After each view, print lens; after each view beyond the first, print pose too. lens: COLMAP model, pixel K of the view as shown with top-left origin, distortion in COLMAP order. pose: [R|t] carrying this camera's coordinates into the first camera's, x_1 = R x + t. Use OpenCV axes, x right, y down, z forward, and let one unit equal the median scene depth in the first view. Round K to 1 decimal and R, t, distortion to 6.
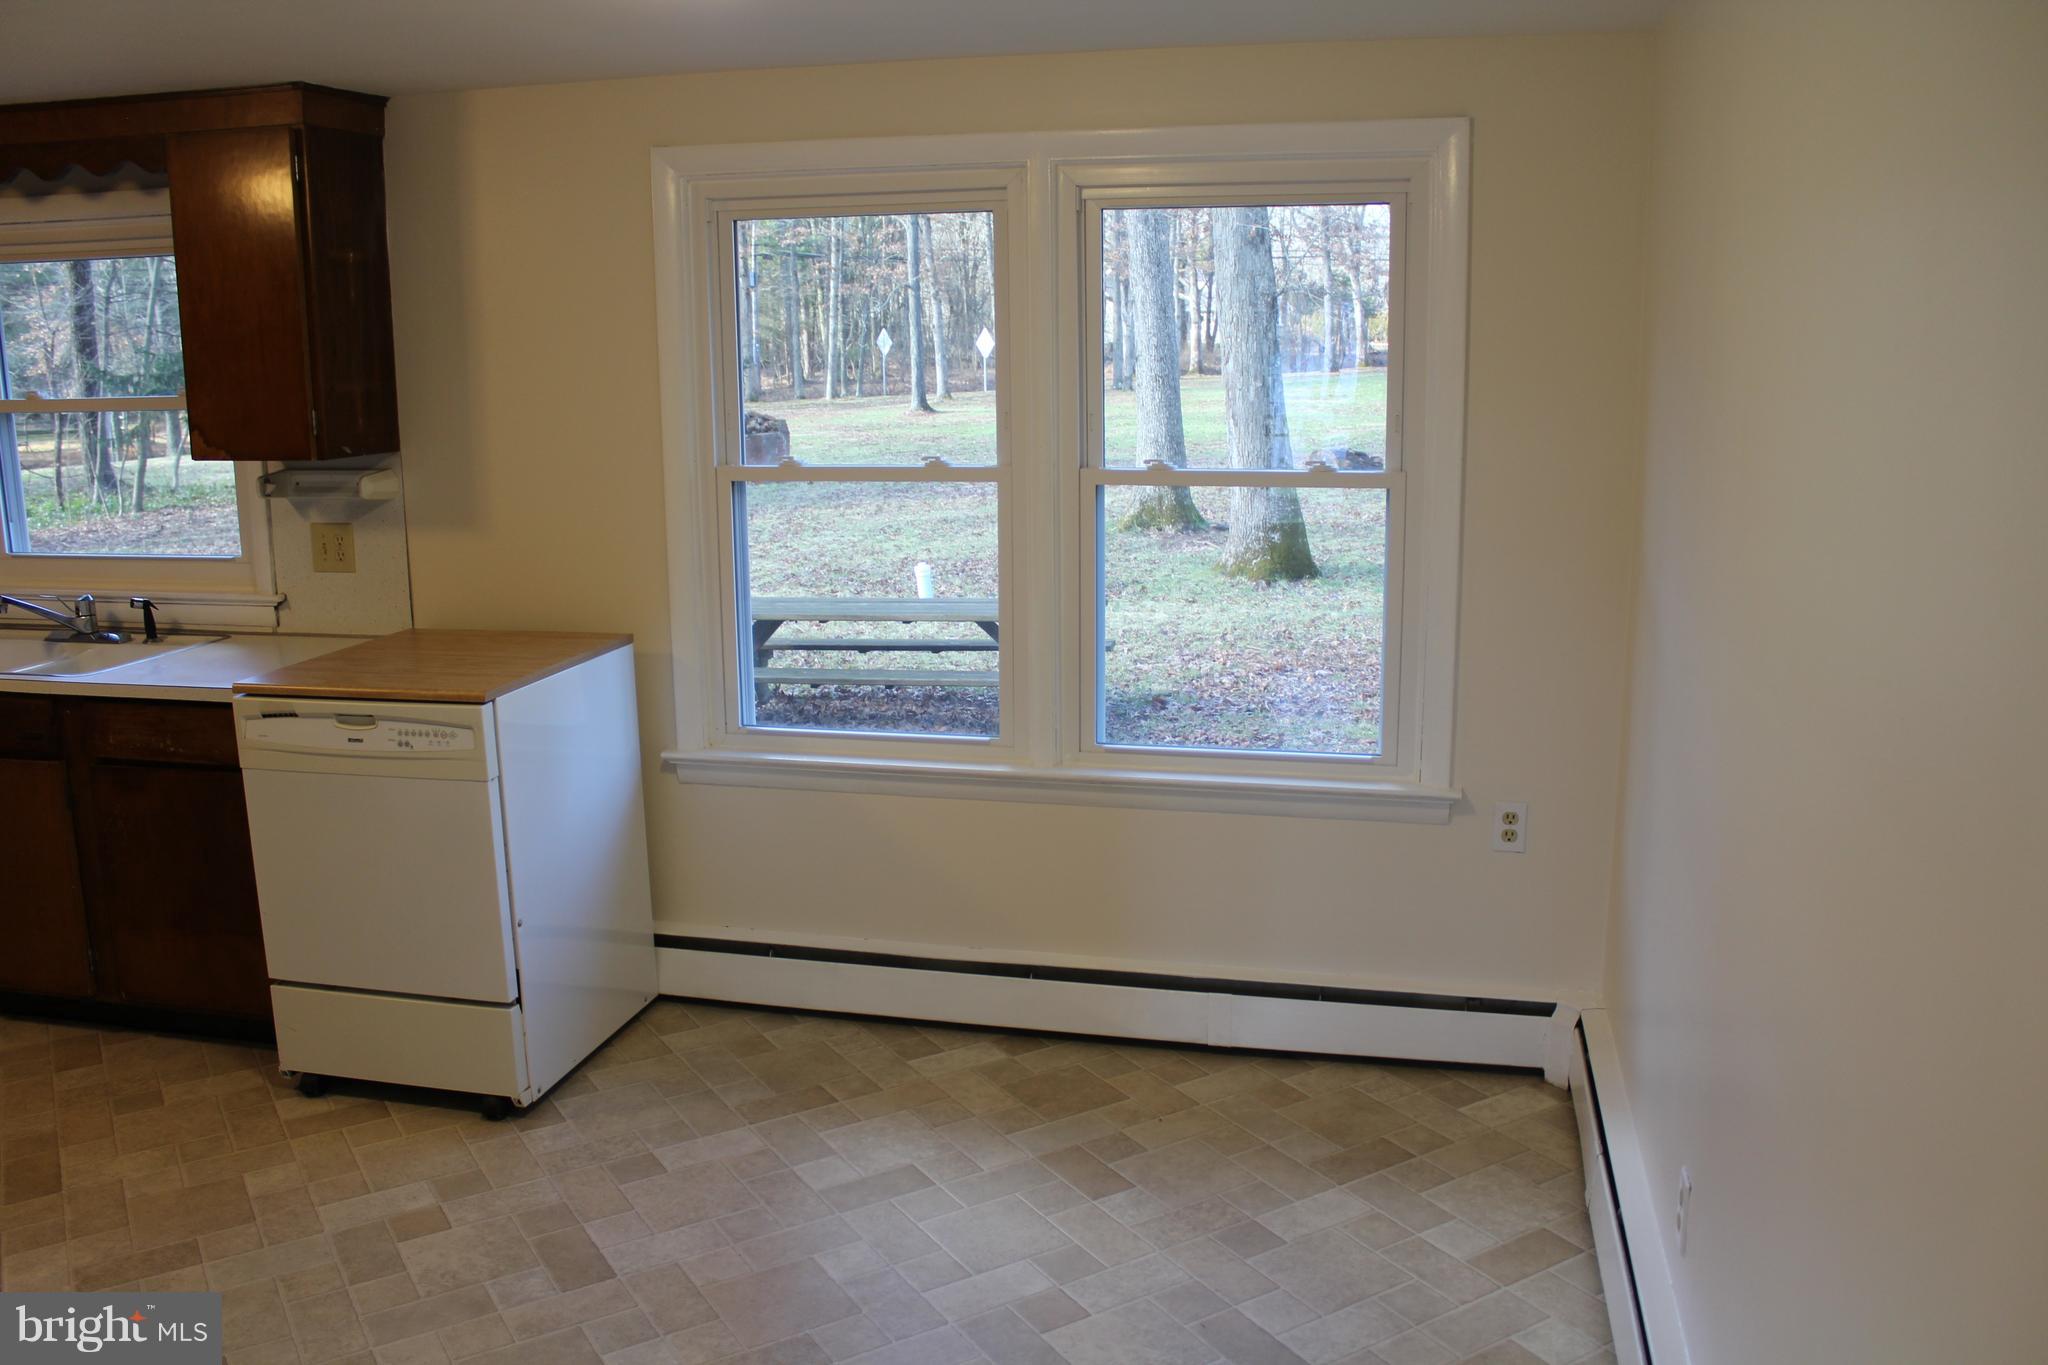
lens RADIAL K [[1709.9, 0, 1033.6], [0, 1709.9, 678.8], [0, 0, 1]] dist [-0.160755, 0.140405]
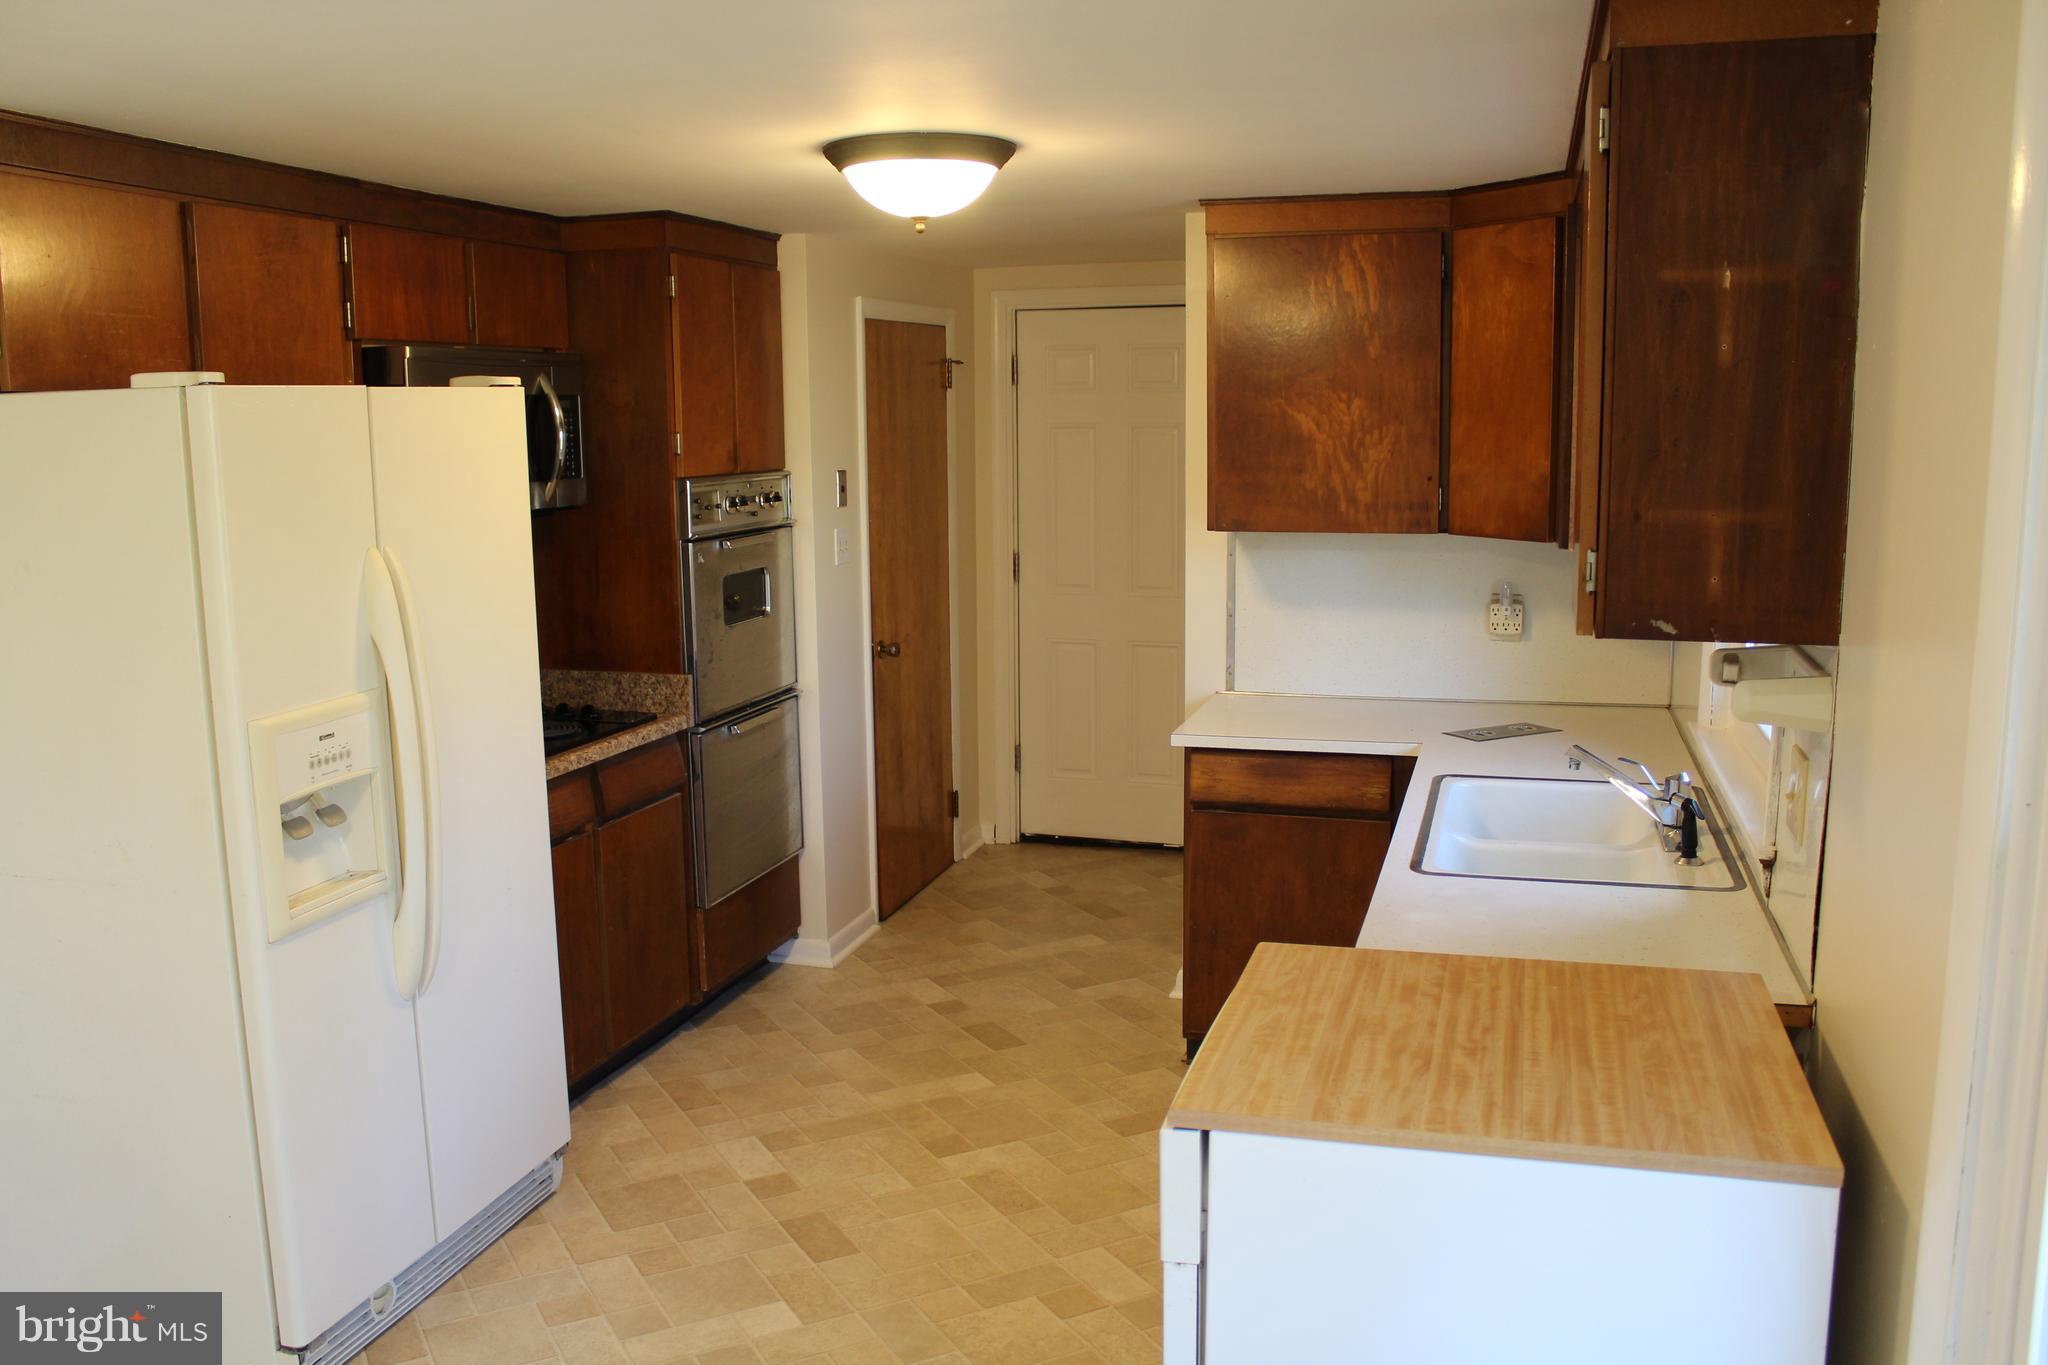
lens RADIAL K [[1709.9, 0, 1005.6], [0, 1709.9, 674.7], [0, 0, 1]] dist [-0.160755, 0.140405]
pose [[-0.073020, 0.163283, -0.983873, 0.156056], [-0.186419, 0.966886, 0.174300, -0.178996], [0.979753, 0.196140, -0.040163, 0.813209]]
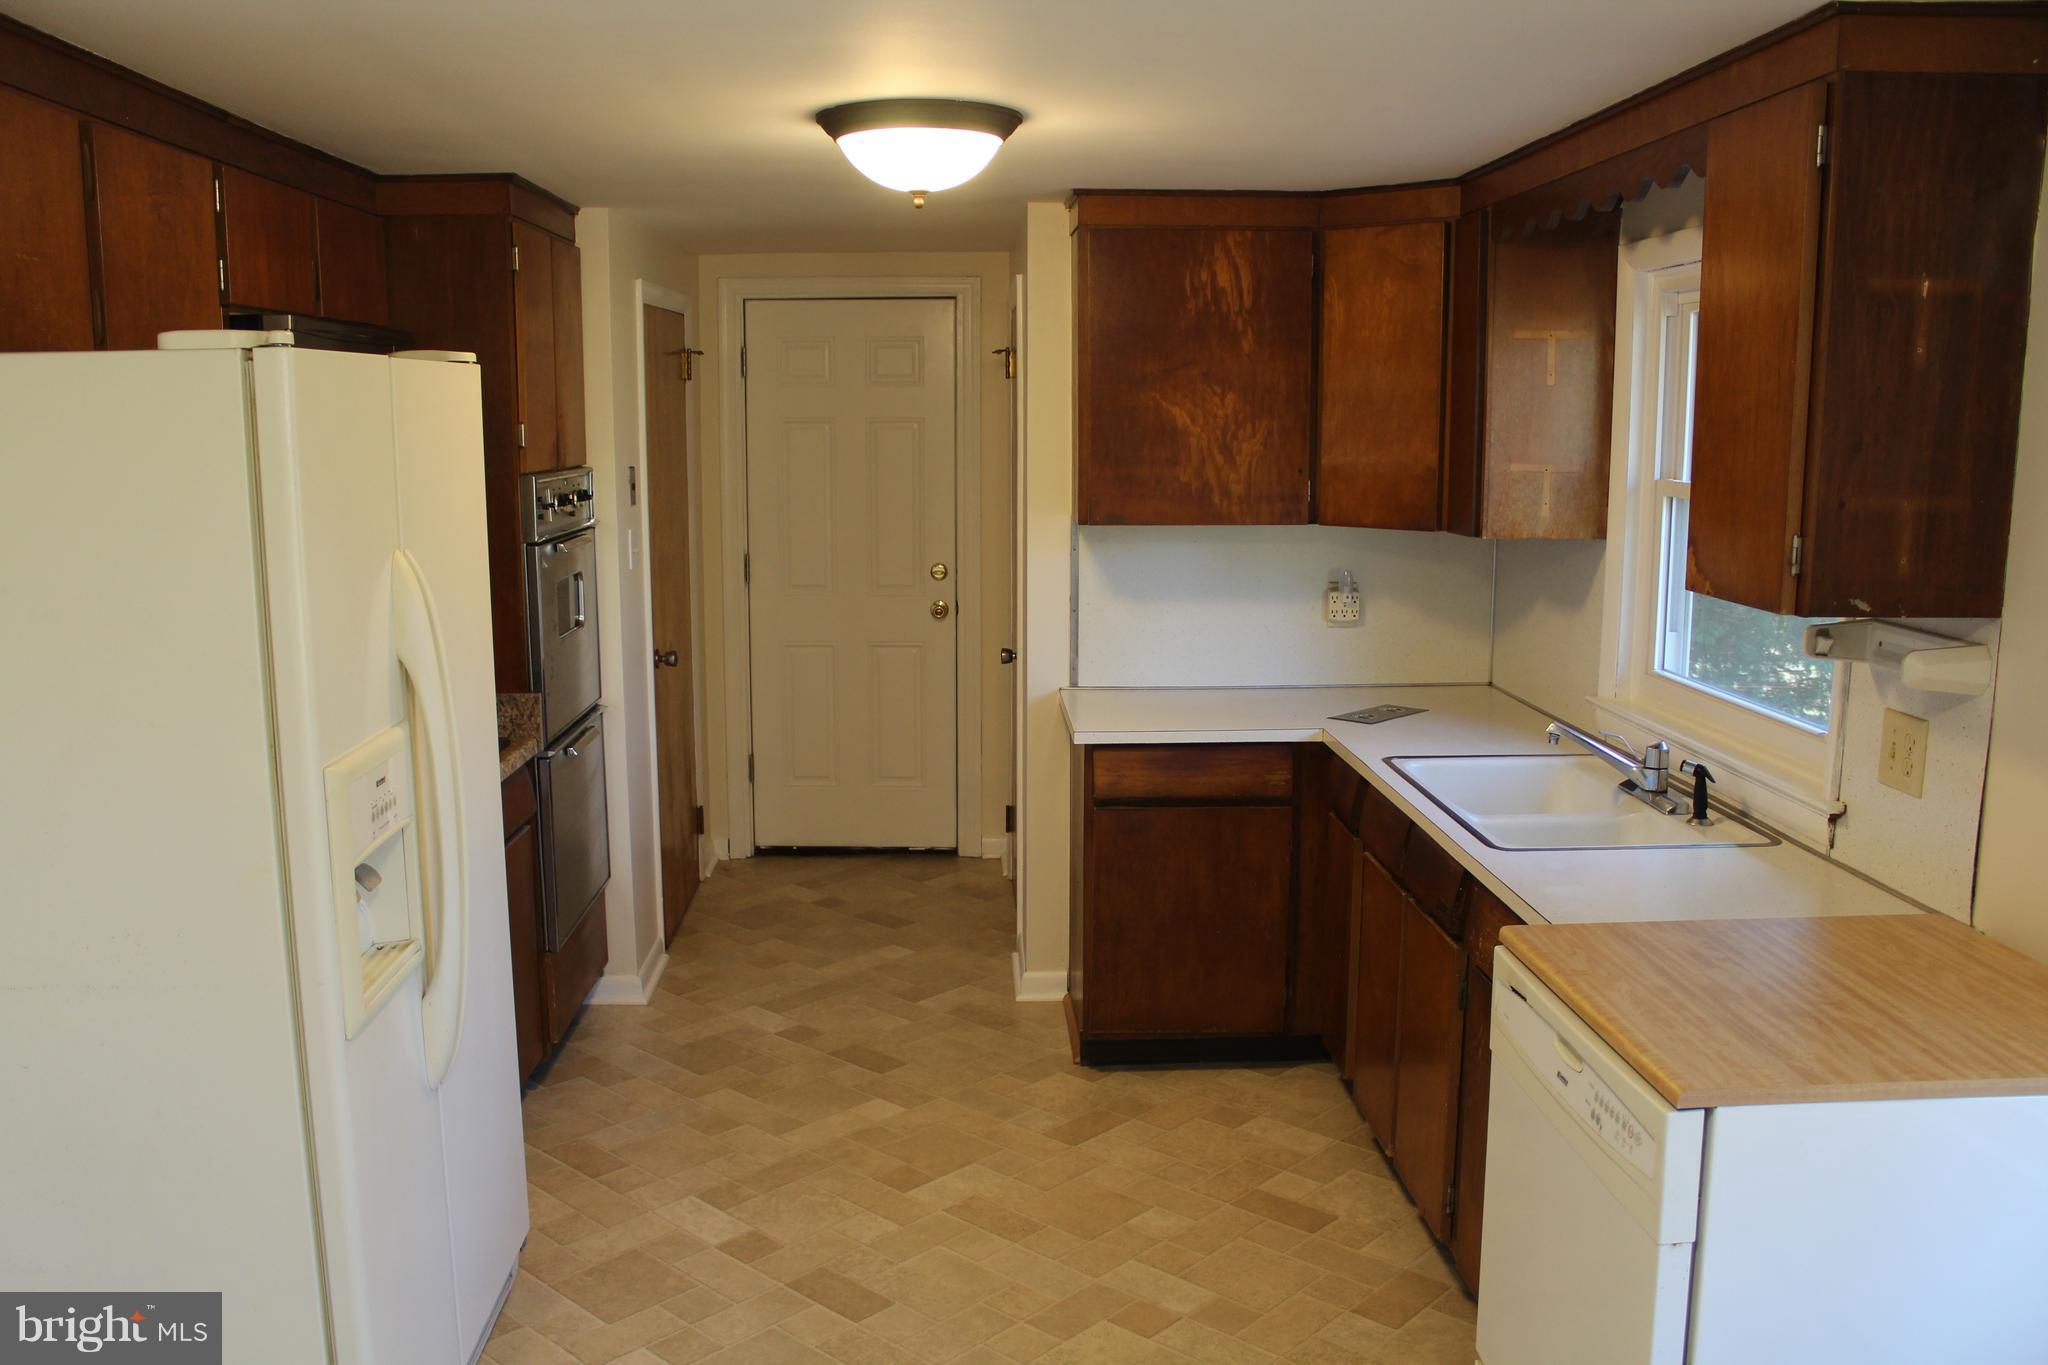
lens RADIAL K [[1709.9, 0, 1007.1], [0, 1709.9, 679.3], [0, 0, 1]] dist [-0.160755, 0.140405]
pose [[0.255885, 0.162040, -0.953030, 0.088998], [-0.194926, 0.974251, 0.113311, -0.119065], [0.946851, 0.156776, 0.280882, 0.540813]]
